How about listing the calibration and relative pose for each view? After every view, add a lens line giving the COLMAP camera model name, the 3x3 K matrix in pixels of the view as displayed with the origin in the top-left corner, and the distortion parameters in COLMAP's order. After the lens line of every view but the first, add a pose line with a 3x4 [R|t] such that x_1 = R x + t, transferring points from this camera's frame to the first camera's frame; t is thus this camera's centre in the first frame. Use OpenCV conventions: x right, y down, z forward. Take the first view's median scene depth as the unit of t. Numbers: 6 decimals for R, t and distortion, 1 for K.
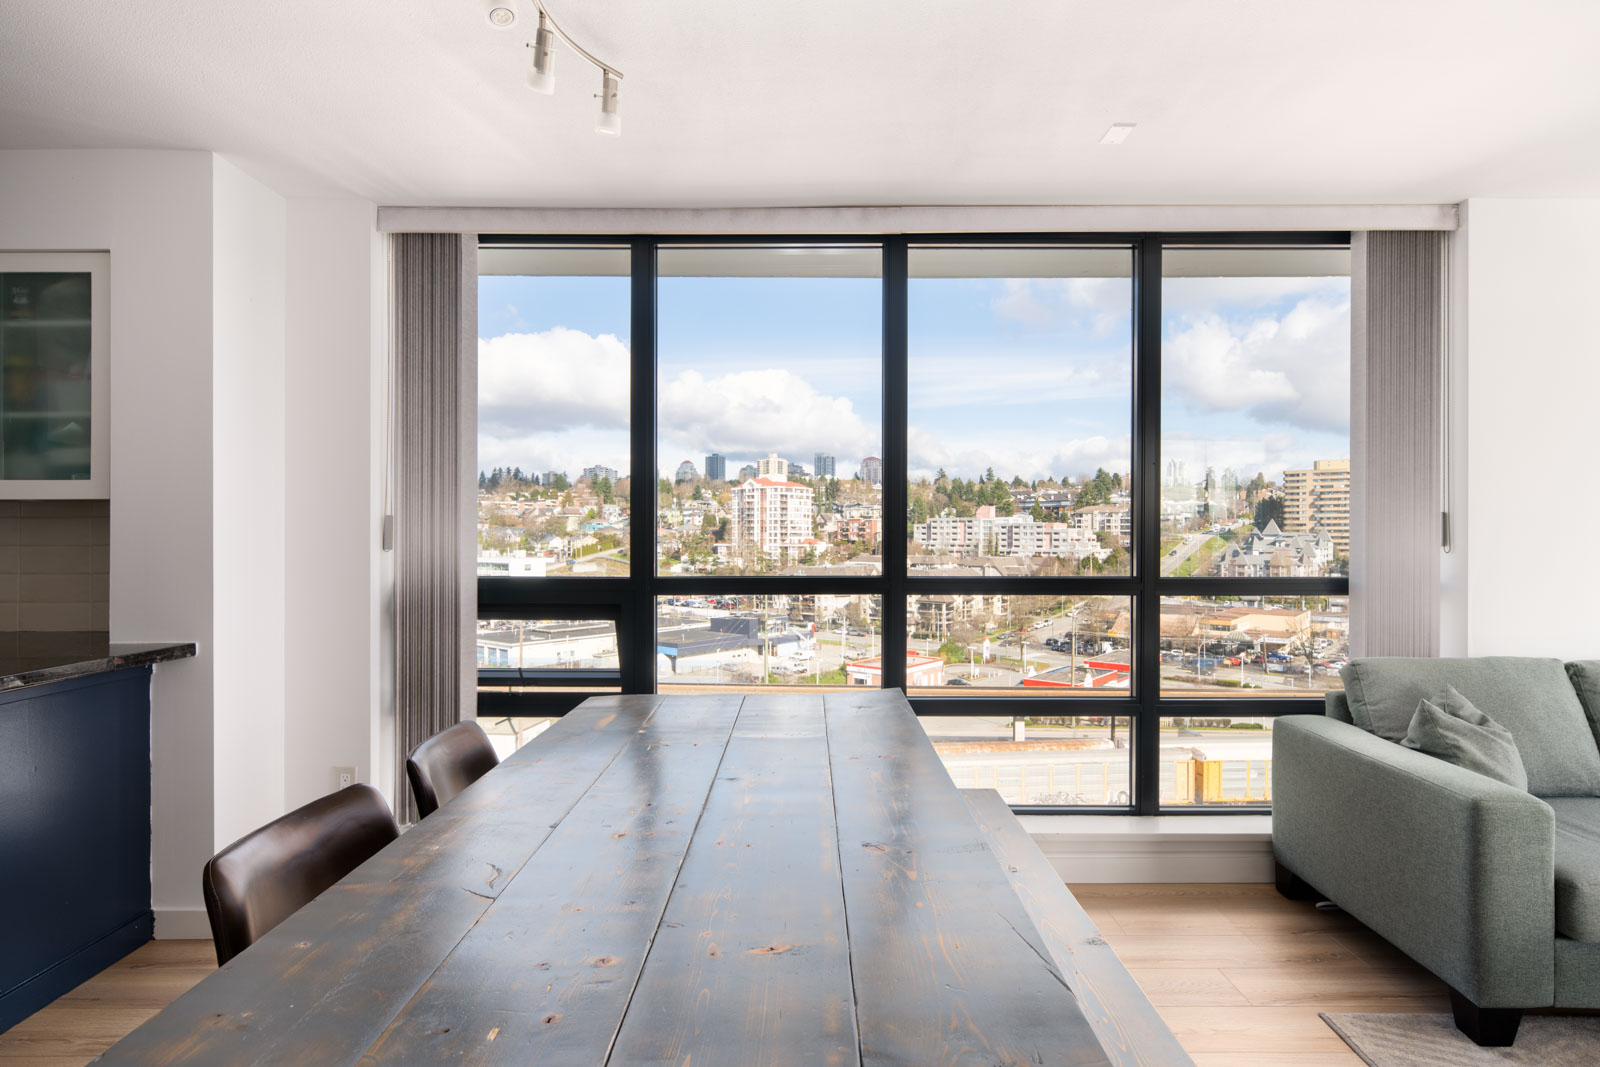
lens RADIAL K [[834.2, 0, 807.2], [0, 834.2, 536.3], [0, 0, 1]] dist [0.001996, -0.000417]
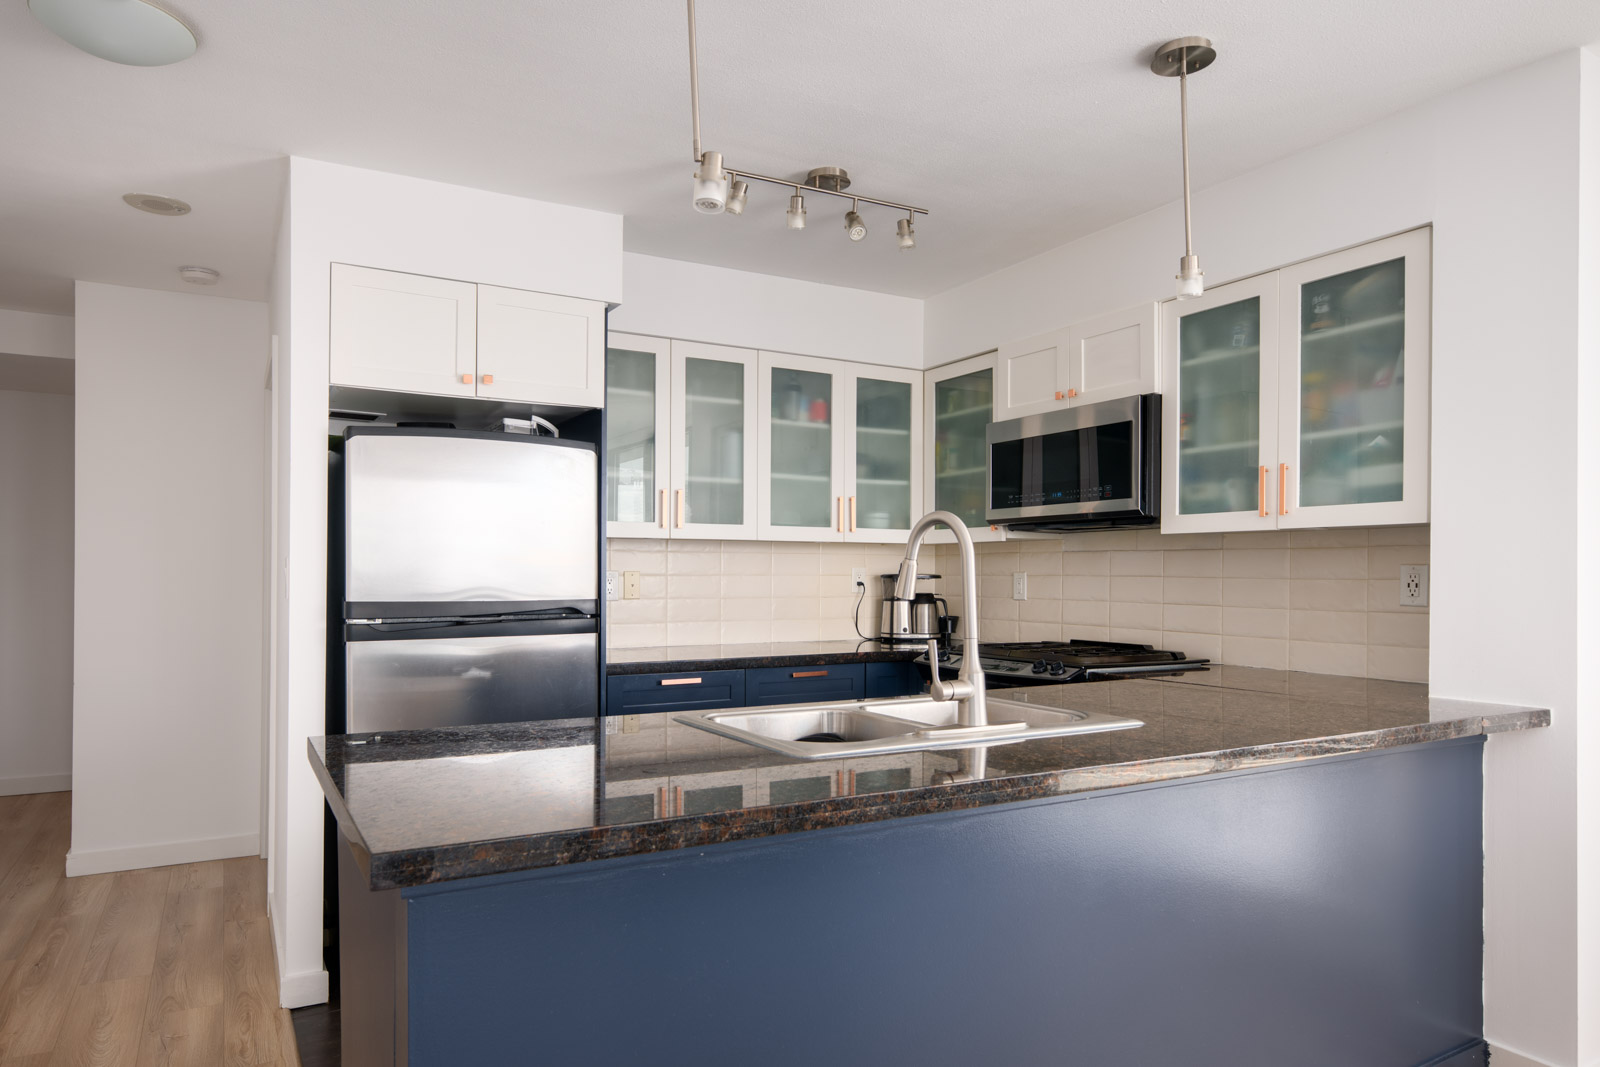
lens RADIAL K [[980.2, 0, 773.7], [0, 980.2, 574.4], [0, 0, 1]] dist [0.006595, -0.006662]
pose [[0.479688, 0.004100, -0.877430, -0.216011], [-0.006398, 0.999979, 0.001175, 0.007063], [0.877416, 0.005050, 0.479704, -0.027681]]
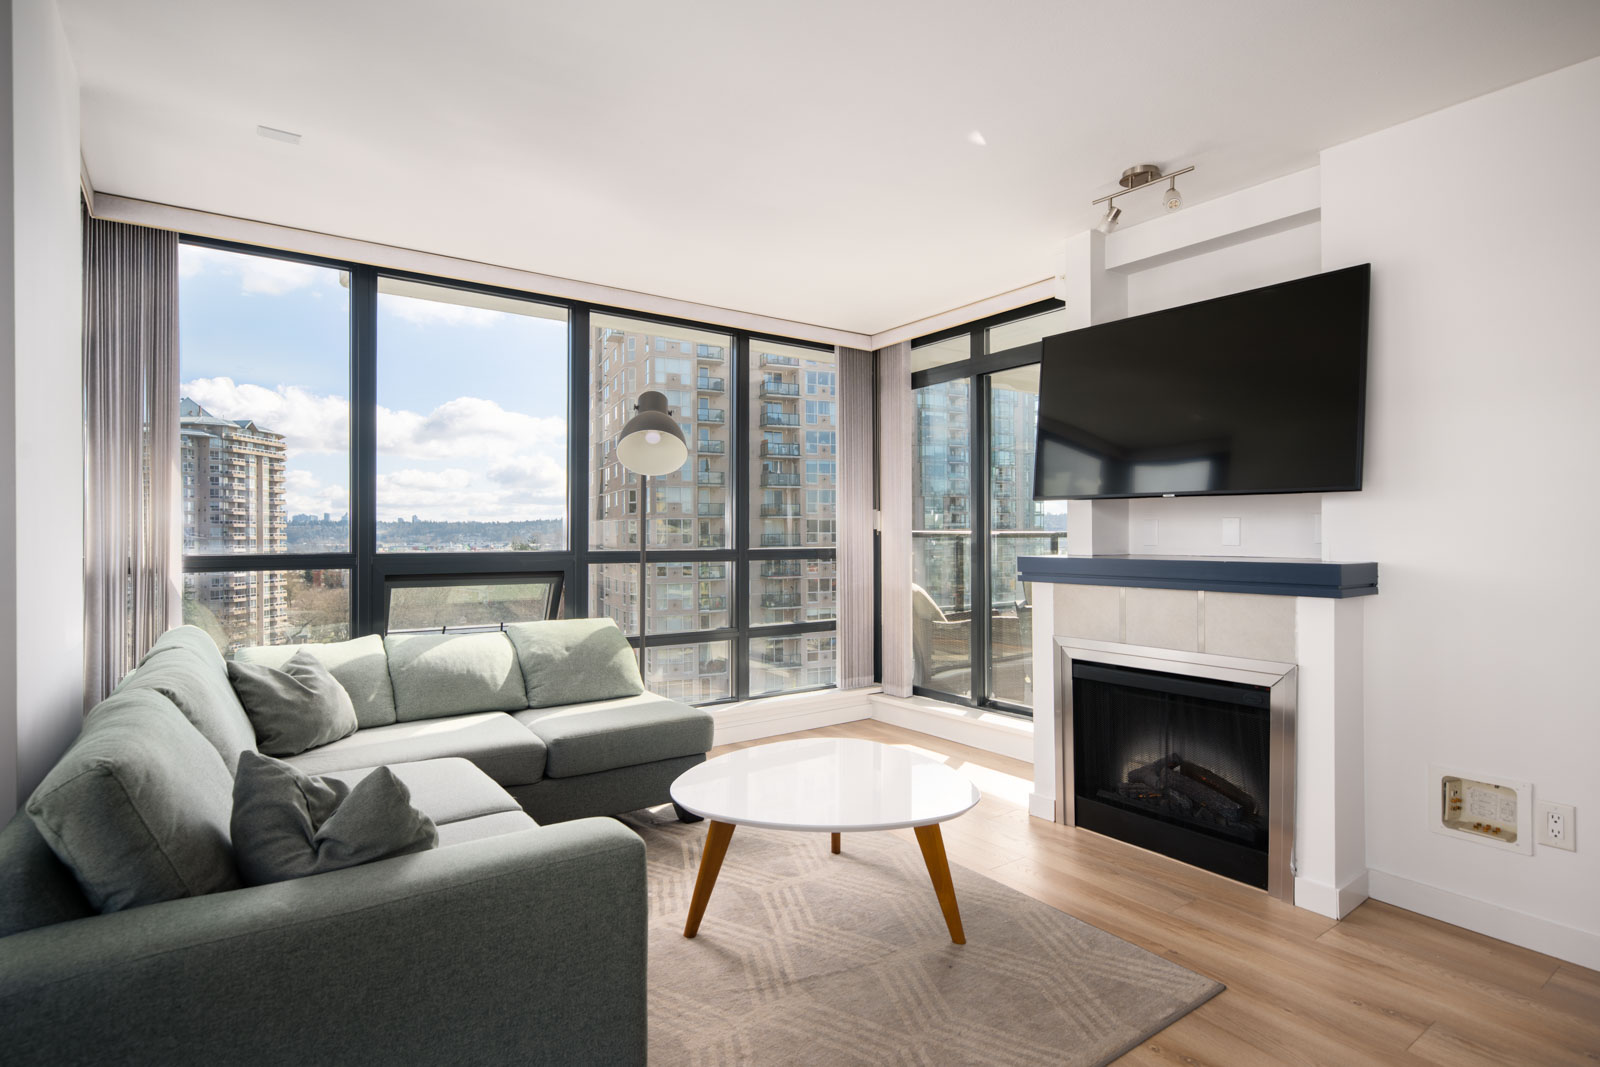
lens RADIAL K [[811.6, 0, 807.4], [0, 811.6, 531.1], [0, 0, 1]] dist [0.002364, 0.000553]
pose [[-0.590413, 0.002800, 0.807097, 0.075660], [0.004302, 0.999991, -0.000323, 0.023428], [-0.807090, 0.003281, -0.590419, 0.760311]]
